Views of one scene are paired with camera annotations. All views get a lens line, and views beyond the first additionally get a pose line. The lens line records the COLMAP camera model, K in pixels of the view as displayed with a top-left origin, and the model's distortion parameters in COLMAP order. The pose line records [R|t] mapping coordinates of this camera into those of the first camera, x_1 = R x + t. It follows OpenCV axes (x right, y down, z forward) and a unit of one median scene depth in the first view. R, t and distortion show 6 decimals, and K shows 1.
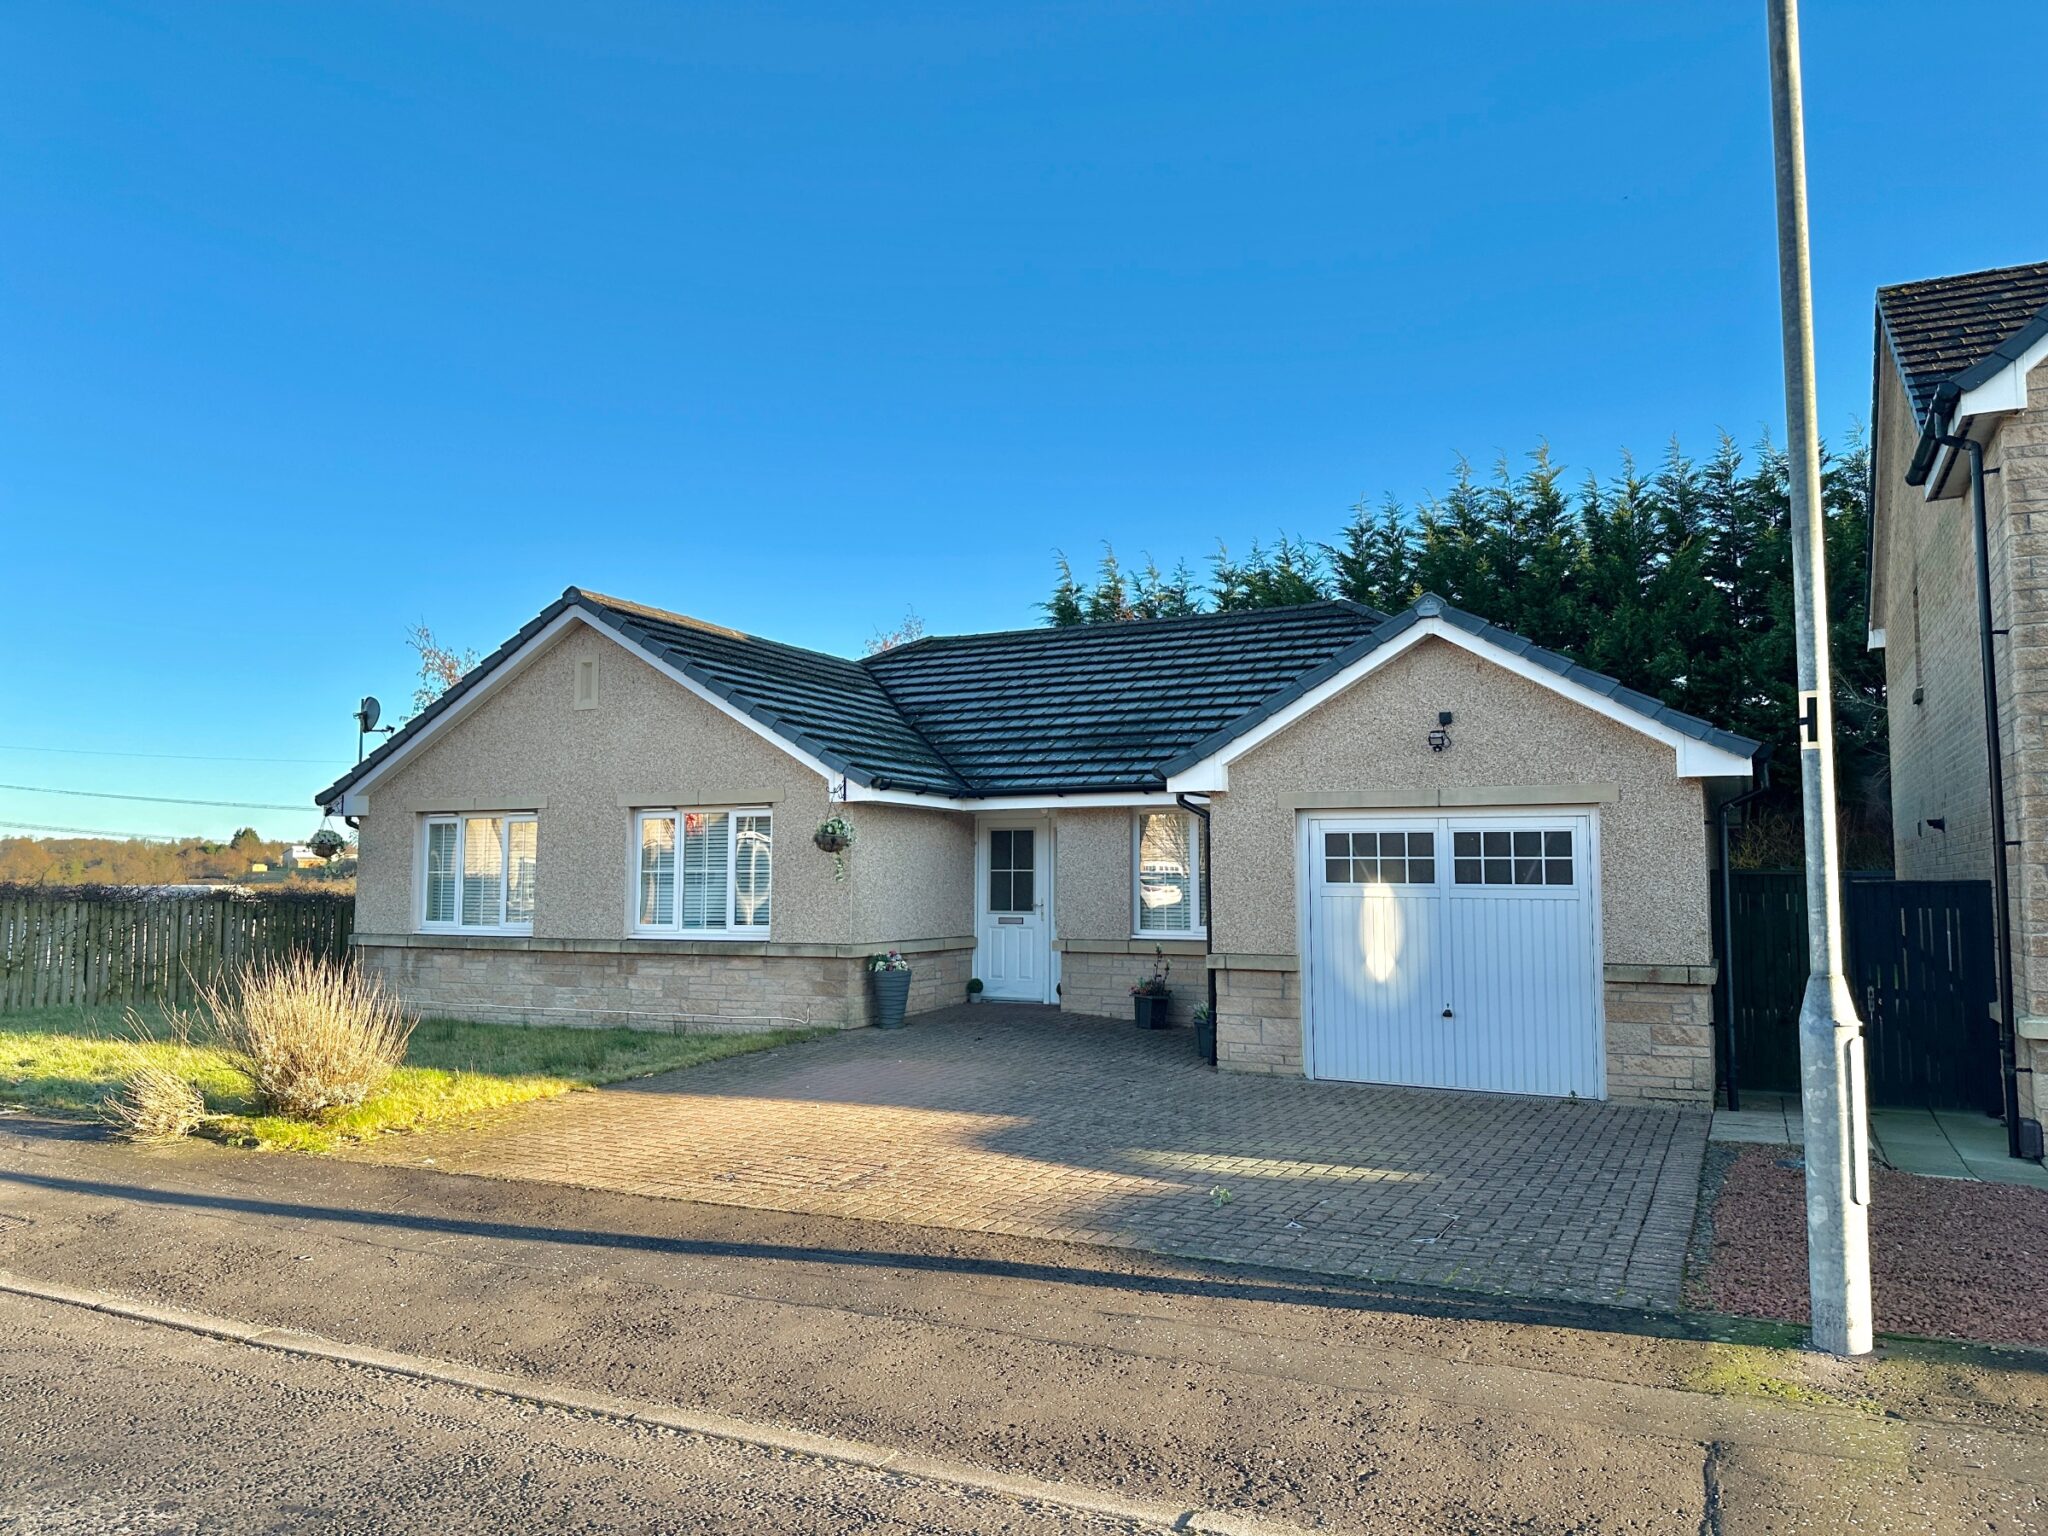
lens RADIAL K [[1508.4, 0, 1024.0], [0, 1508.4, 768.0], [0, 0, 1]] dist [0.151653, -0.235076]
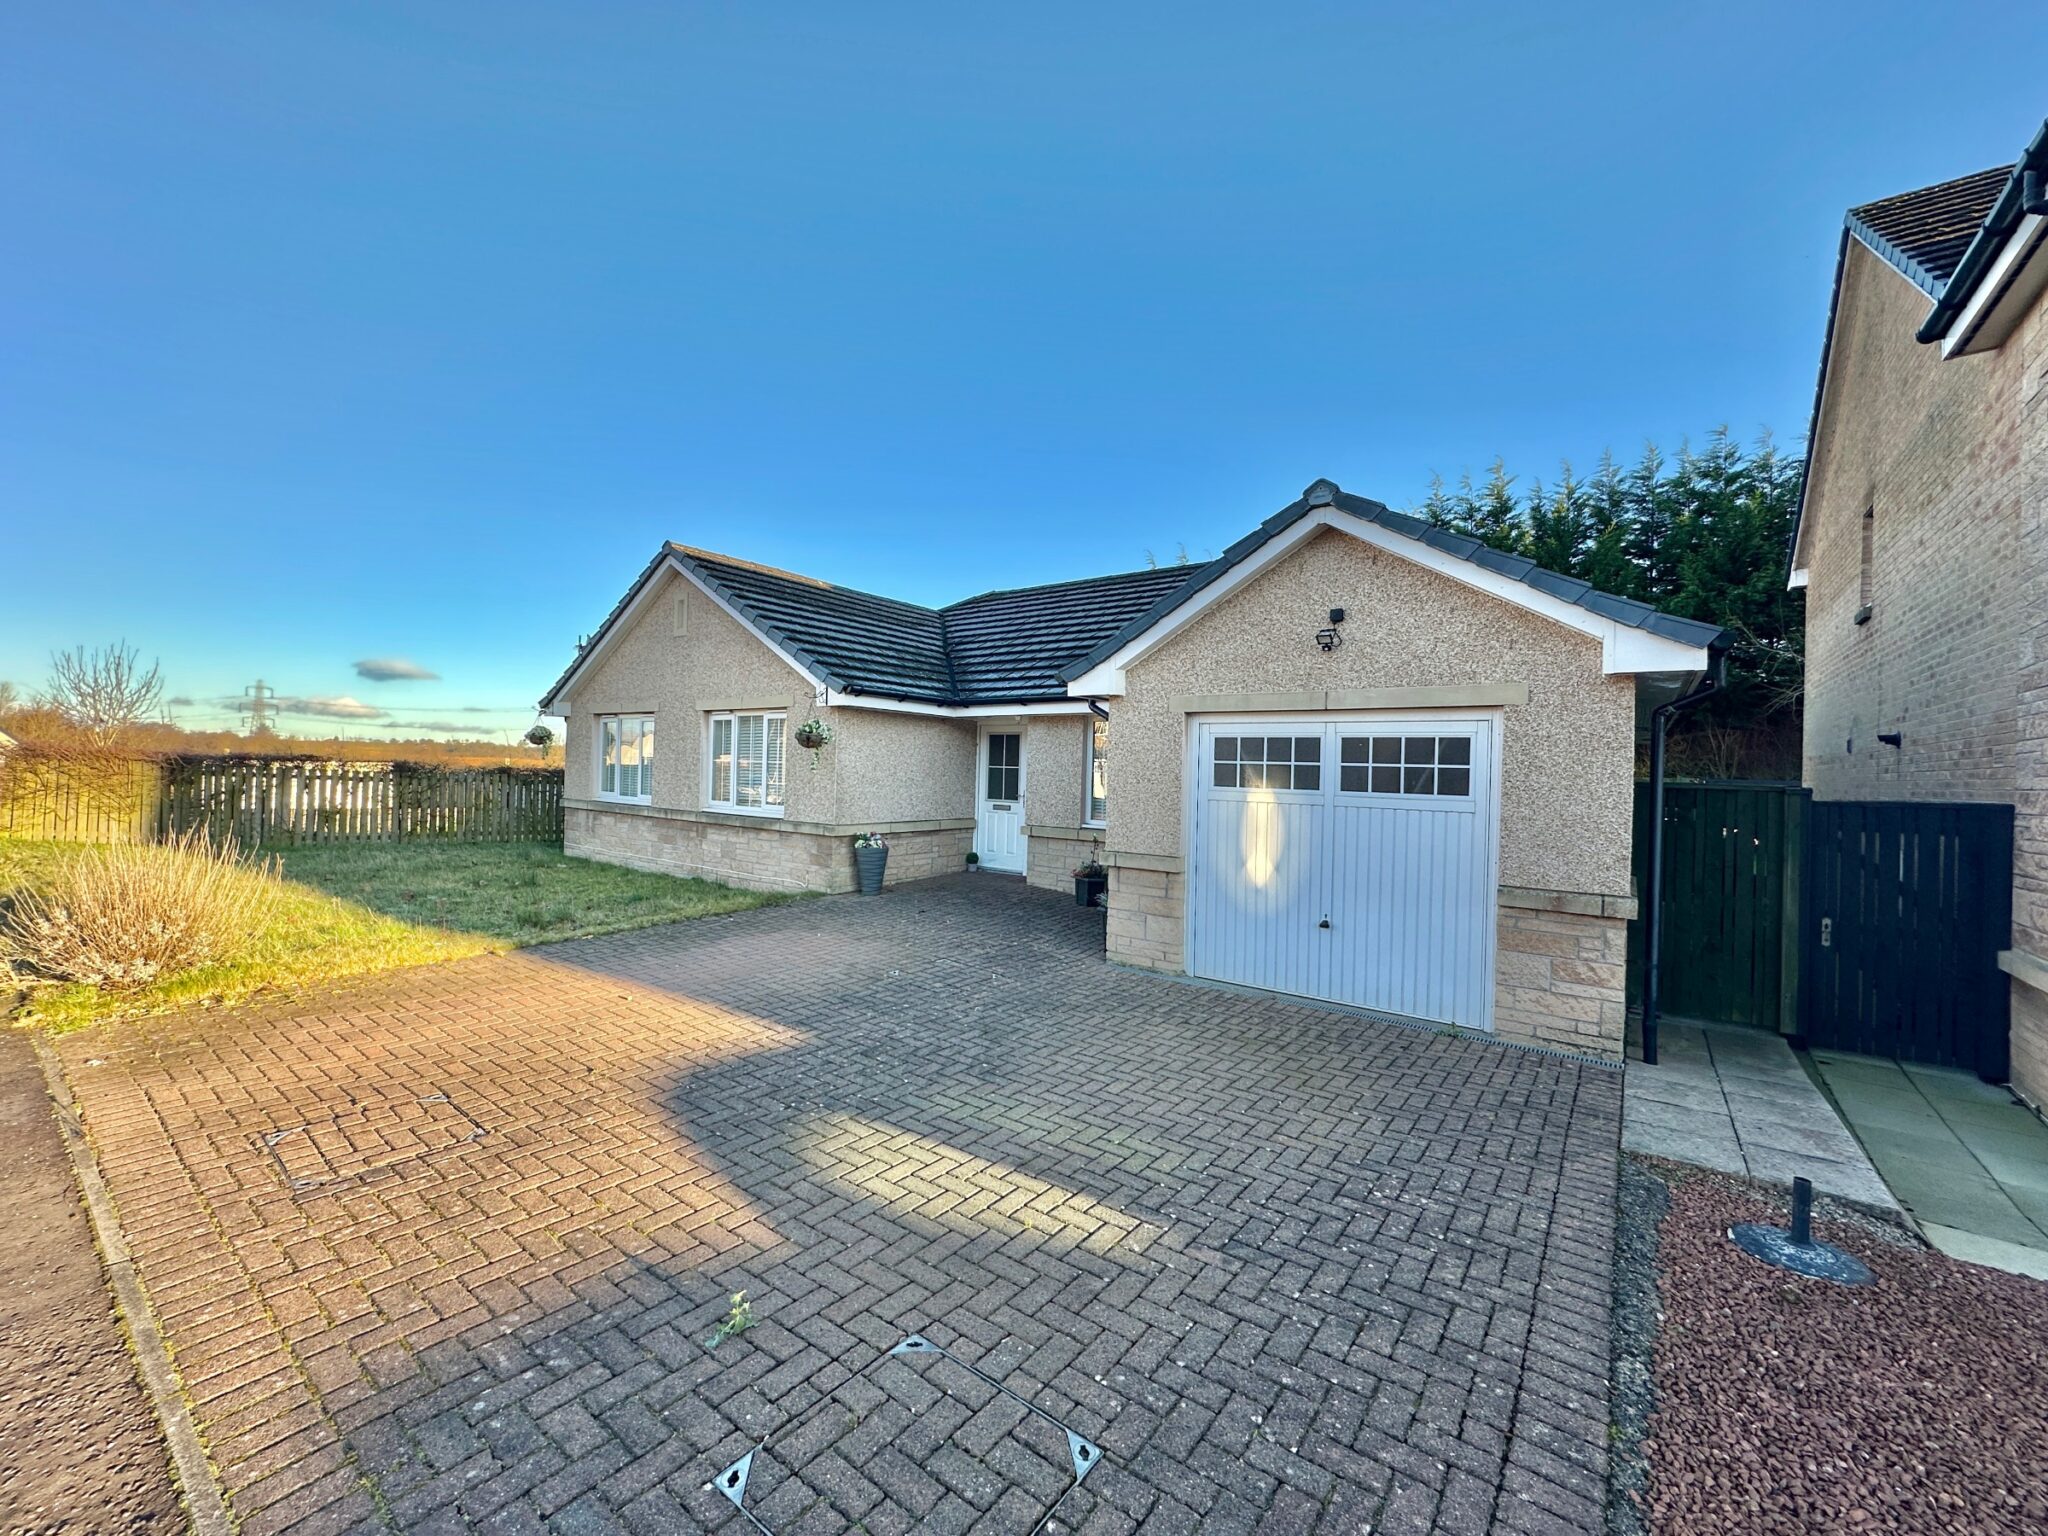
lens RADIAL K [[838.3, 0, 1024.0], [0, 838.3, 768.0], [0, 0, 1]] dist [0.008017, 0.000026]
pose [[0.981716, 0.024241, -0.188800, 0.156783], [-0.010691, 0.997314, 0.072456, 0.021379], [0.190049, -0.069113, 0.979339, 0.376790]]
